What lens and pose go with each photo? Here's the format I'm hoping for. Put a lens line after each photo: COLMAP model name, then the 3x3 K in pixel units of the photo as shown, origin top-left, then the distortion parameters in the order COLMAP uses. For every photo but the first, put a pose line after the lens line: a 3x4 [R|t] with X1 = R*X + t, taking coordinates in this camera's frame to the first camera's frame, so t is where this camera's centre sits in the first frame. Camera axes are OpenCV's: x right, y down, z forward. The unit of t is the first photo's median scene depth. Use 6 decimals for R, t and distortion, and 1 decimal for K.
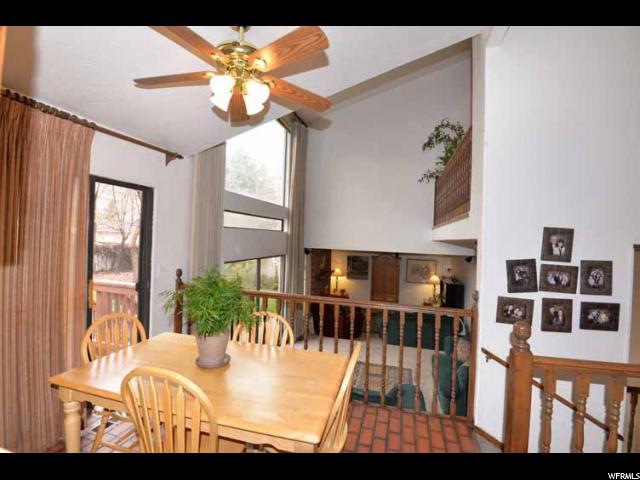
lens RADIAL K [[297.8, 0, 322.4], [0, 297.8, 237.5], [0, 0, 1]] dist [-0.000700, -0.030854]
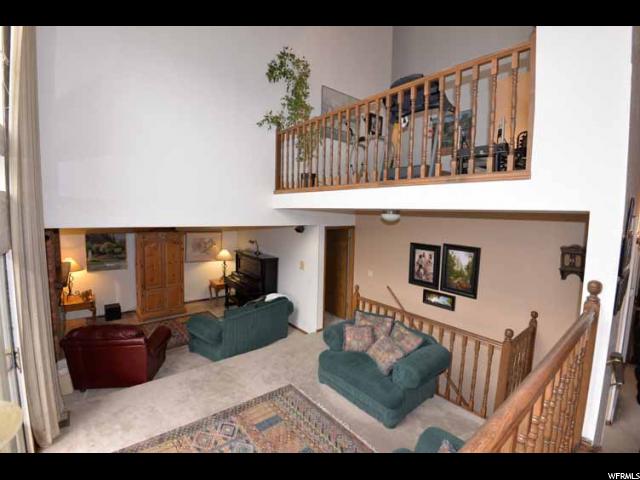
lens RADIAL K [[297.8, 0, 322.4], [0, 297.8, 237.5], [0, 0, 1]] dist [-0.000700, -0.030854]
pose [[0.571118, -0.091300, 0.815775, -0.136919], [-0.009797, 0.992966, 0.117990, -0.005281], [-0.820810, -0.075378, 0.566206, 0.325574]]
